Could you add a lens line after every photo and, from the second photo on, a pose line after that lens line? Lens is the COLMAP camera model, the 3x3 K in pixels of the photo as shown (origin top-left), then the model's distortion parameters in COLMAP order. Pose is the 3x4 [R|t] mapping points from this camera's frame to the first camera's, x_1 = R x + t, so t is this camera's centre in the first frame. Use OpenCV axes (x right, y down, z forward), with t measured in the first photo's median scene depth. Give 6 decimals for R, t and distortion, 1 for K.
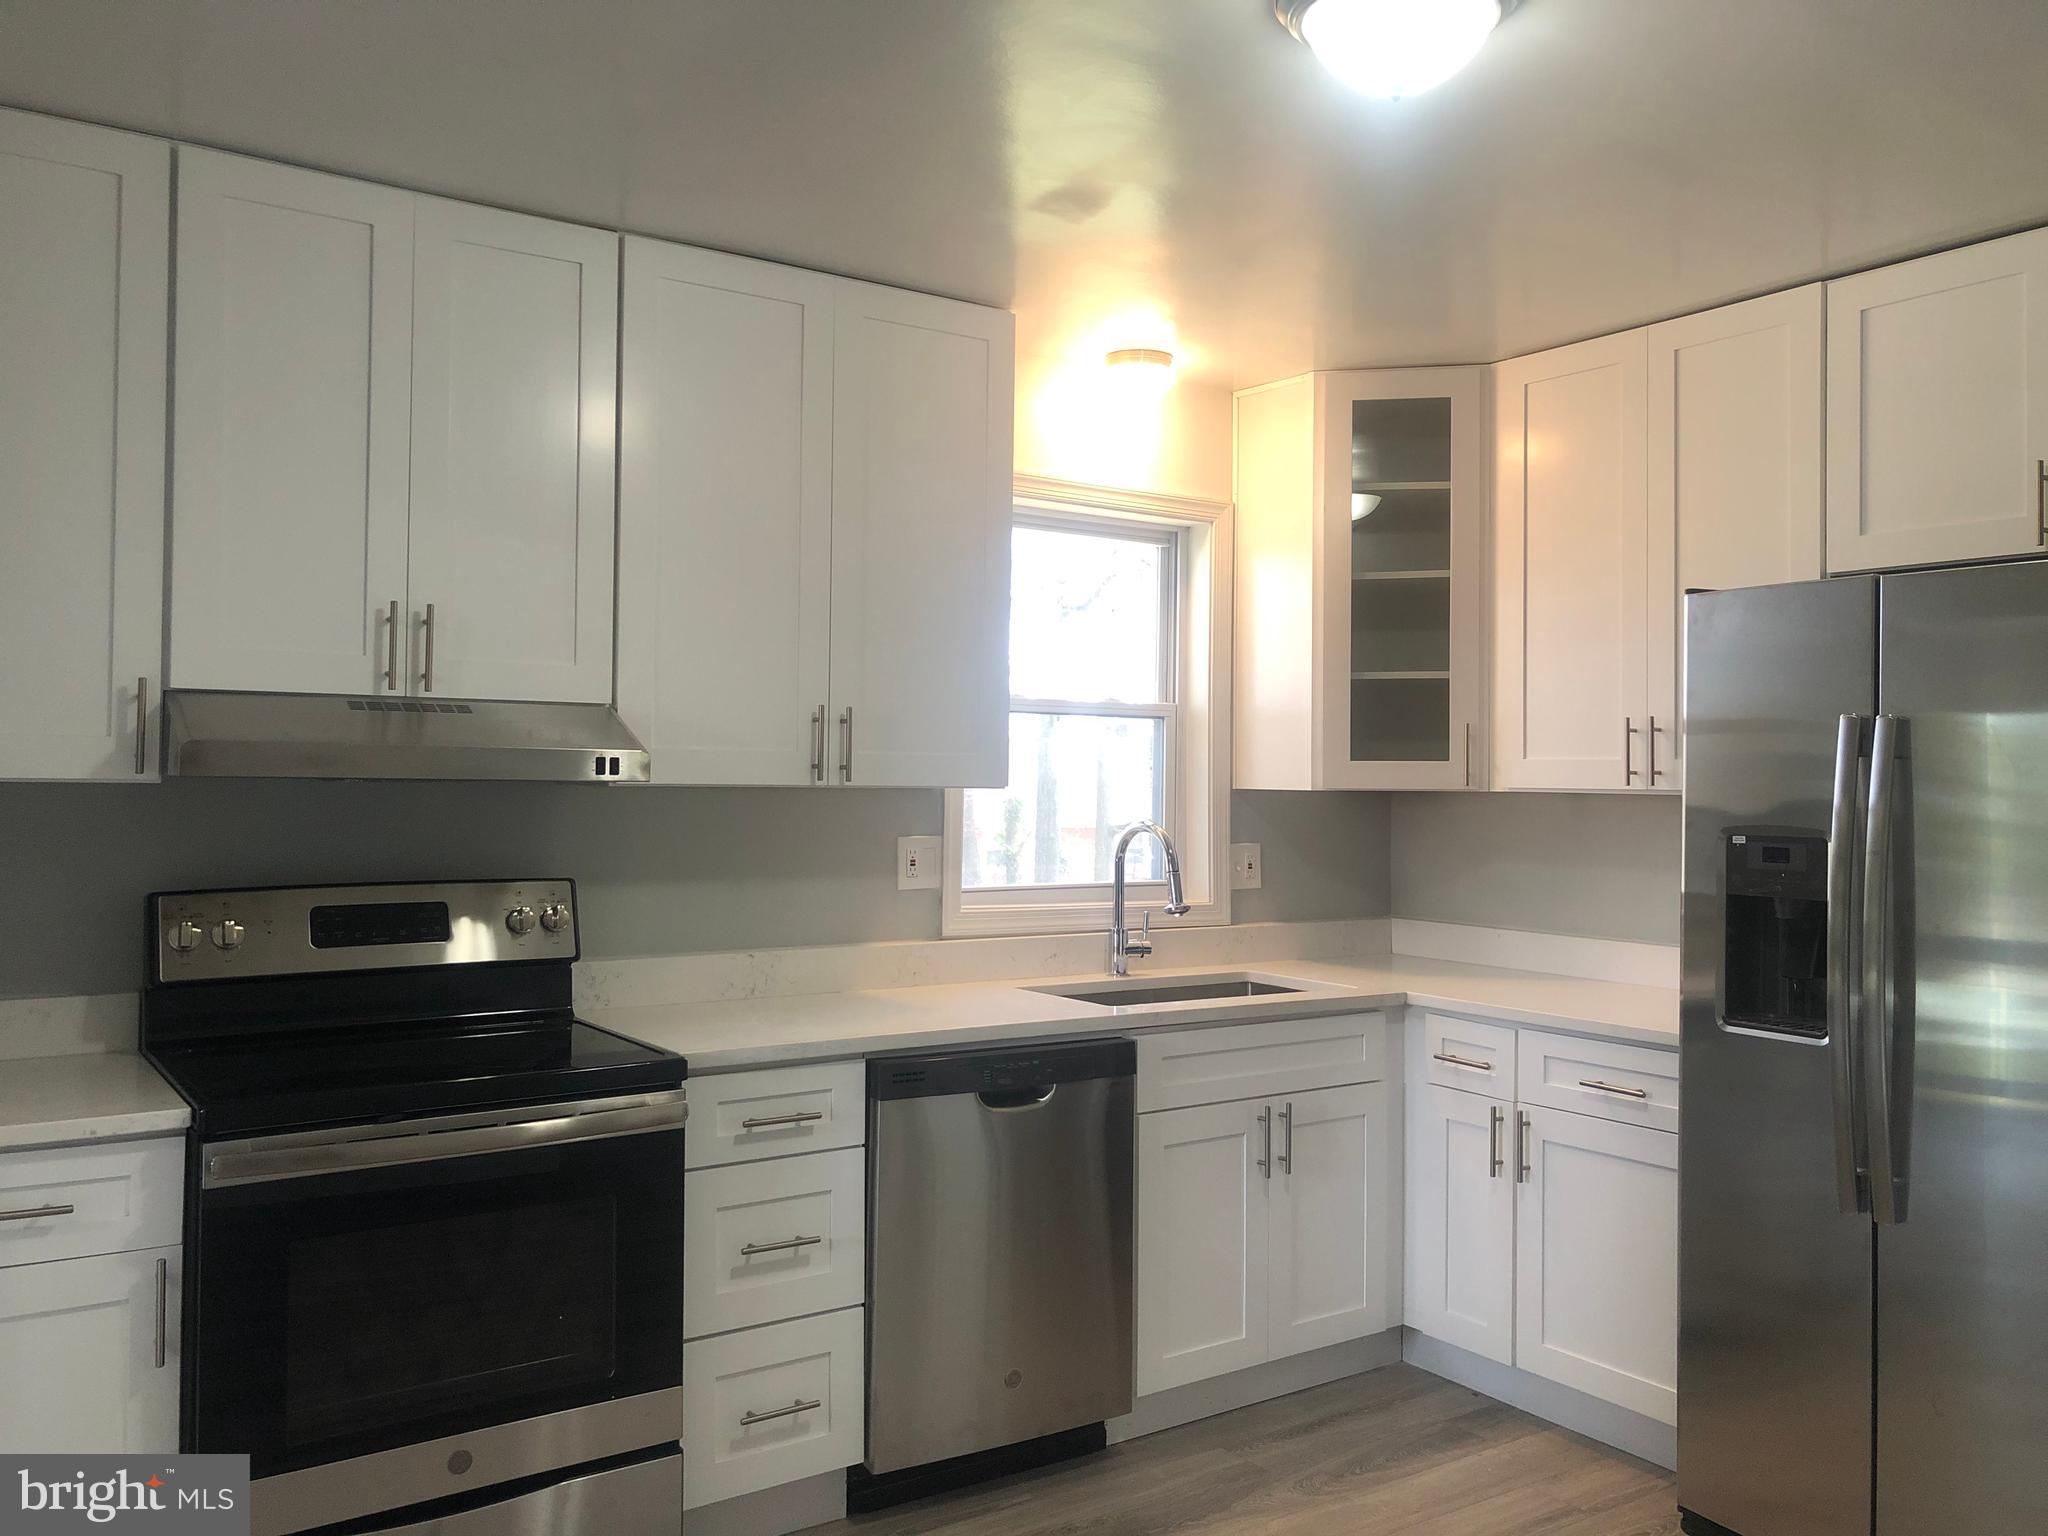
lens RADIAL K [[1678.8, 0, 1017.1], [0, 1678.8, 759.1], [0, 0, 1]] dist [0.036042, -0.036315]
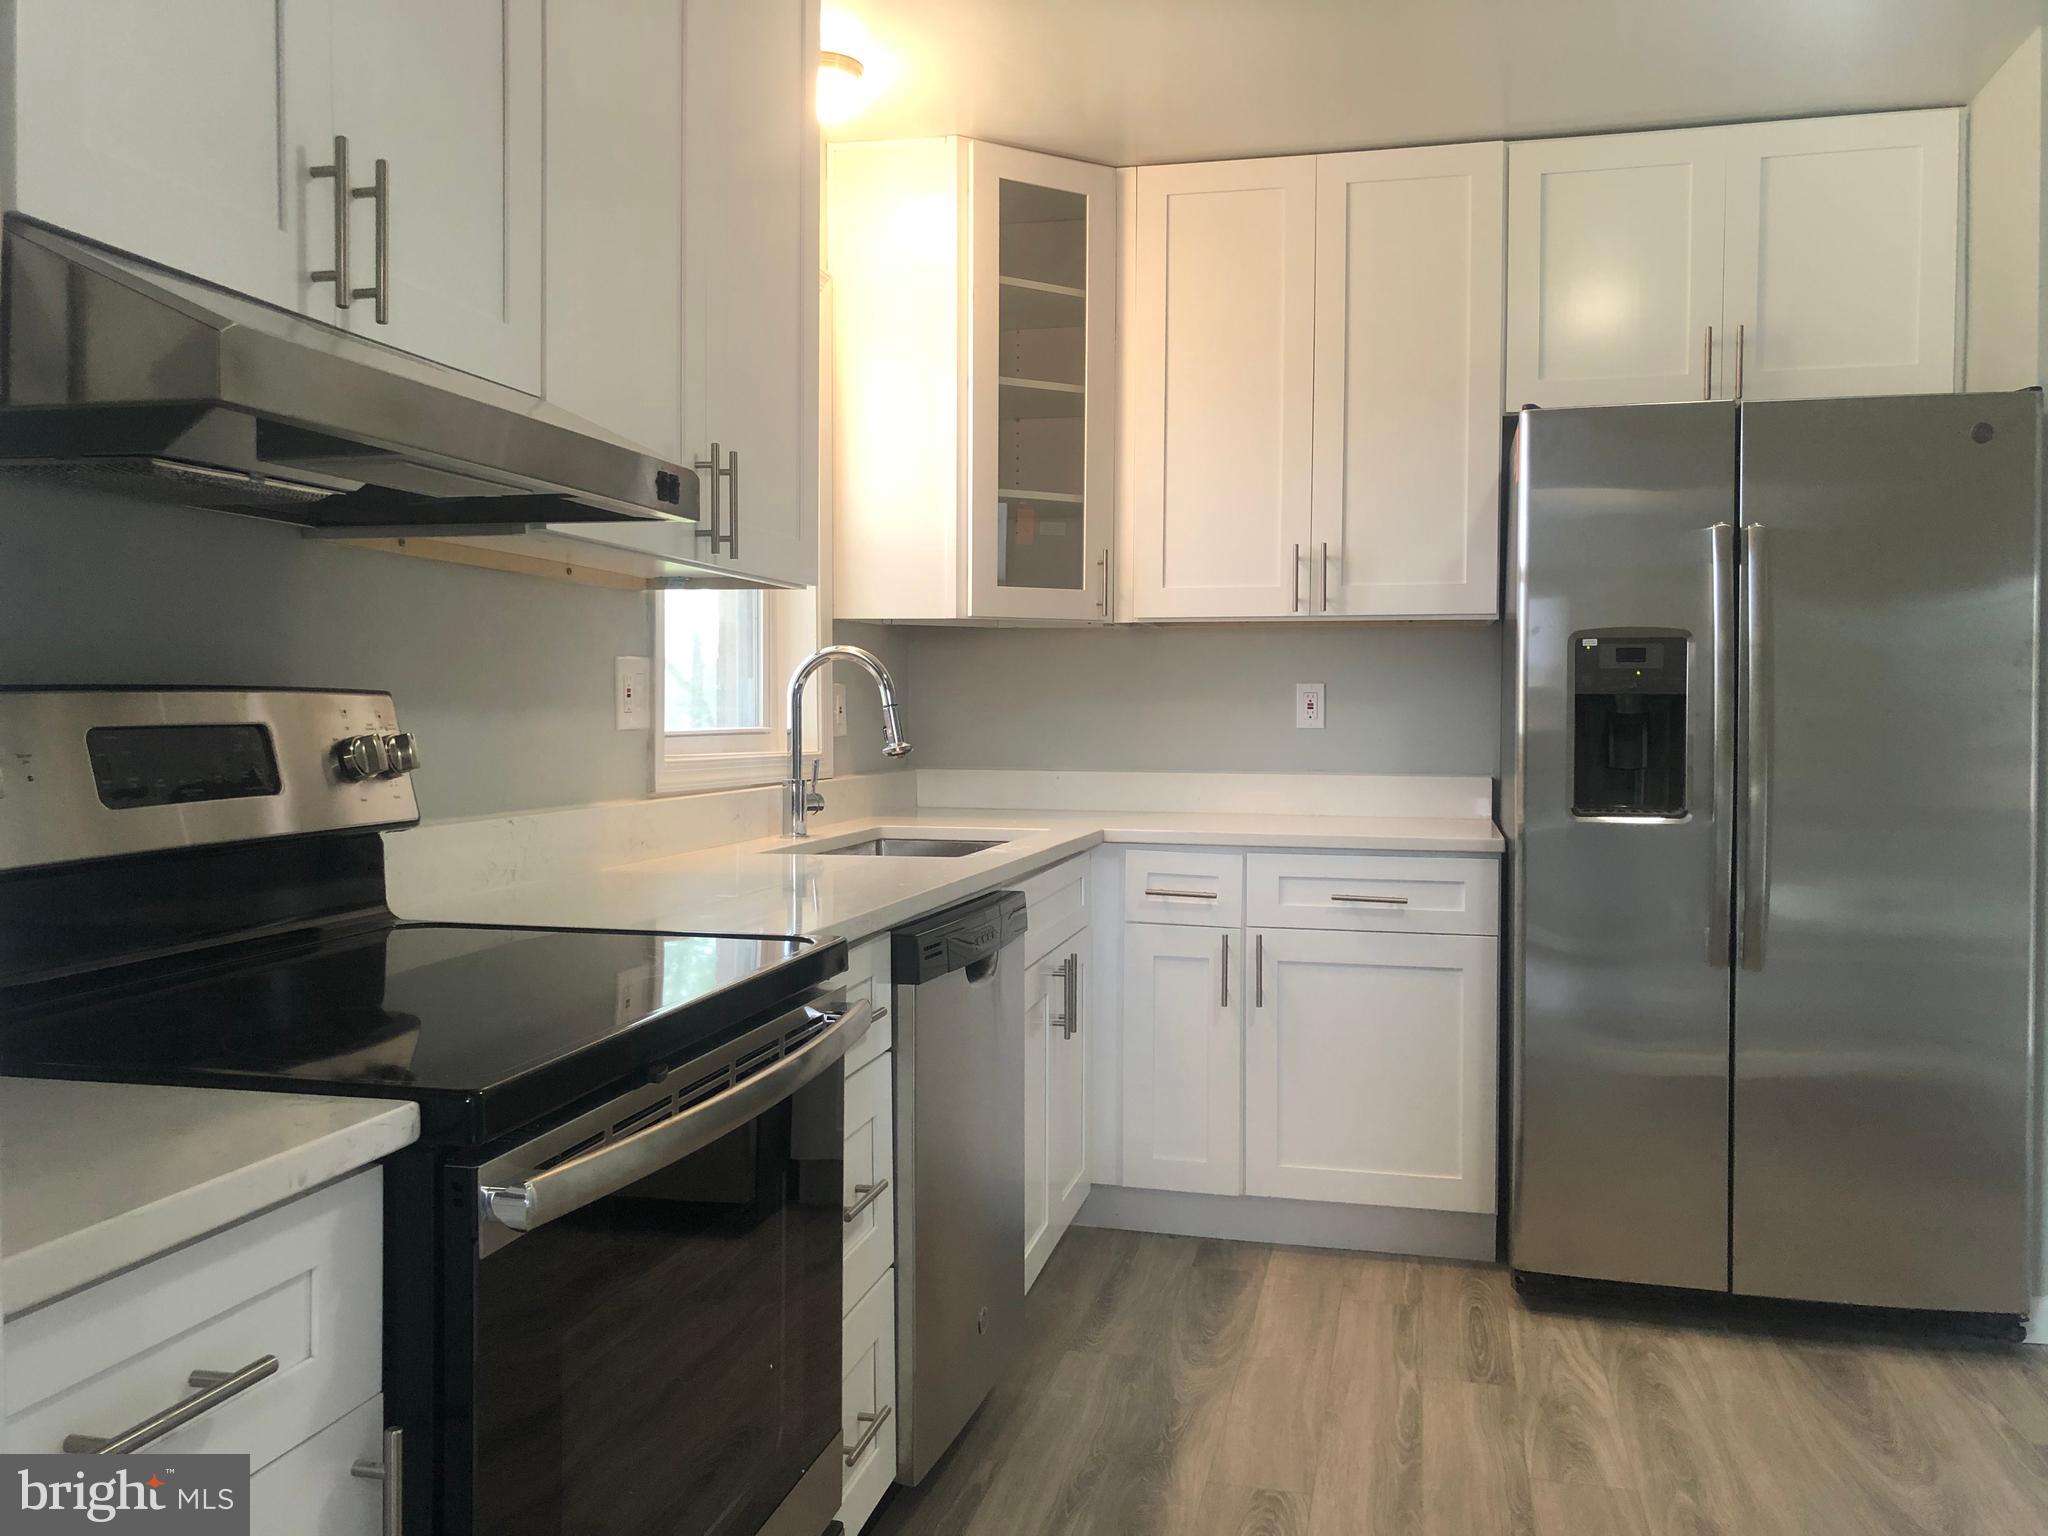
lens RADIAL K [[1678.8, 0, 1027.4], [0, 1678.8, 750.7], [0, 0, 1]] dist [0.036042, -0.036315]
pose [[0.742937, -0.025561, 0.668873, -0.452060], [-0.003066, 0.999130, 0.041588, 0.059732], [-0.669354, -0.032949, 0.742212, 0.363170]]
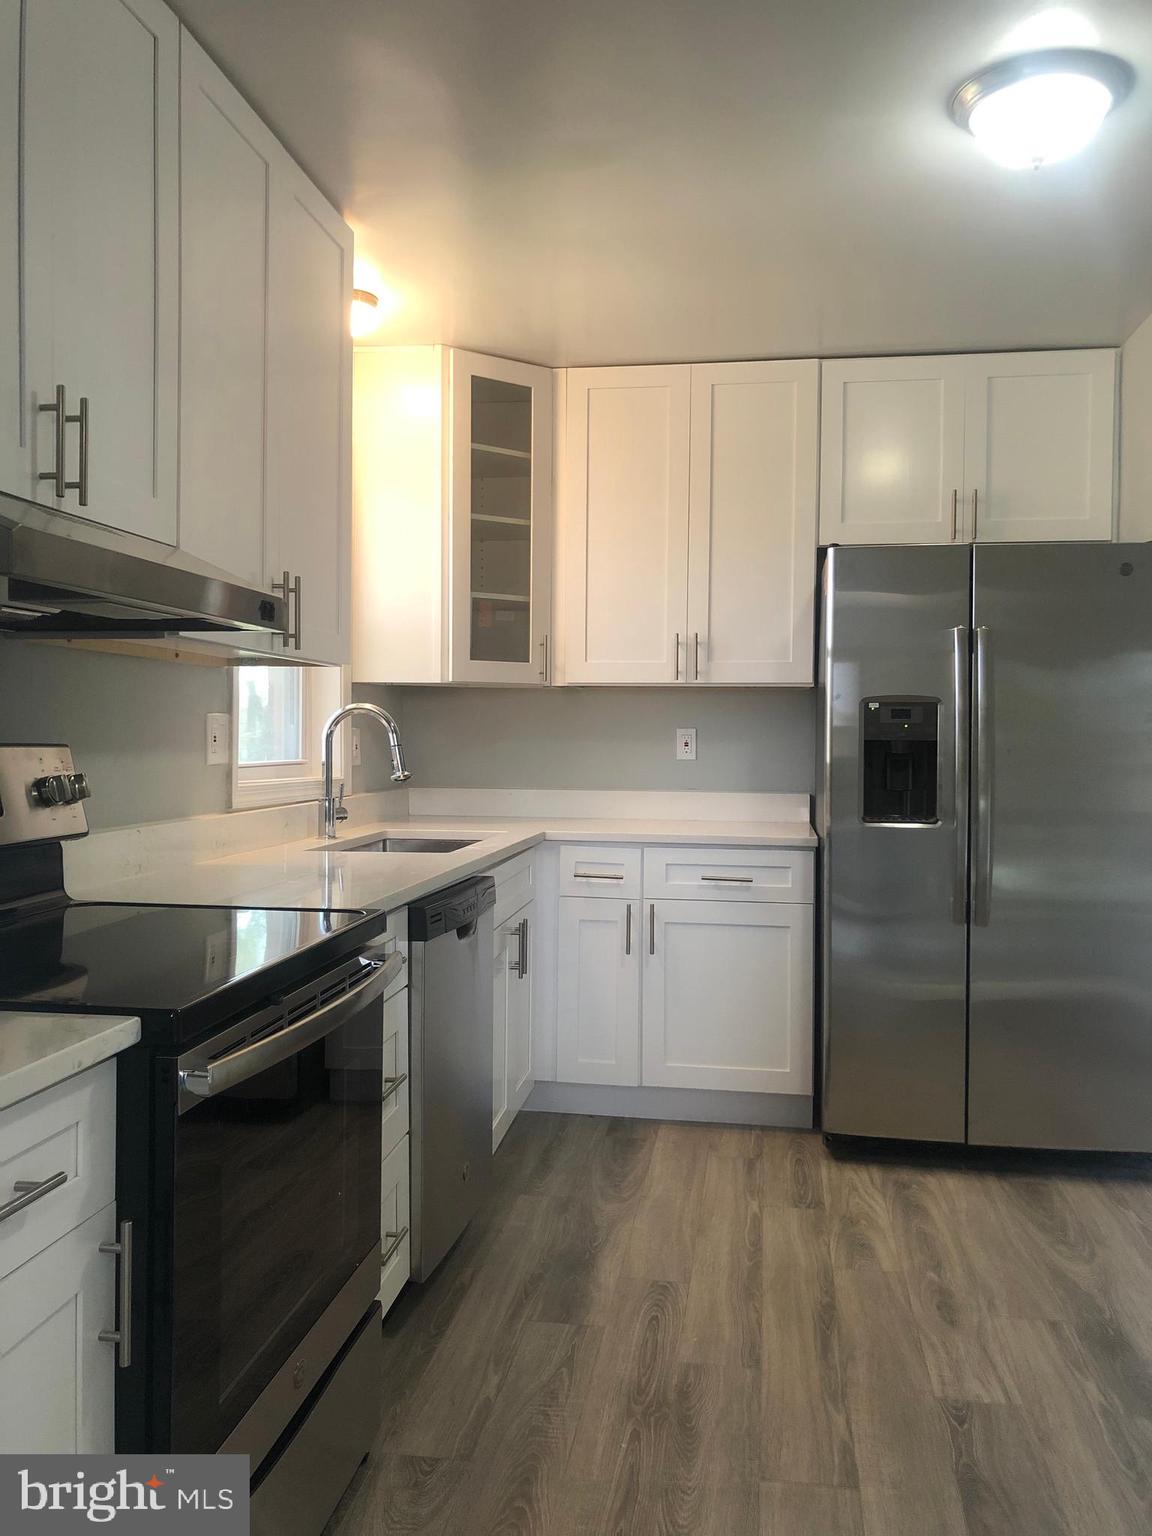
lens RADIAL K [[1259.1, 0, 578.7], [0, 1259.1, 756.2], [0, 0, 1]] dist [0.036042, -0.036315]
pose [[0.683828, -0.019170, 0.729391, -0.511256], [-0.007856, 0.999403, 0.033632, 0.047549], [-0.729601, -0.028729, 0.683269, 0.321222]]
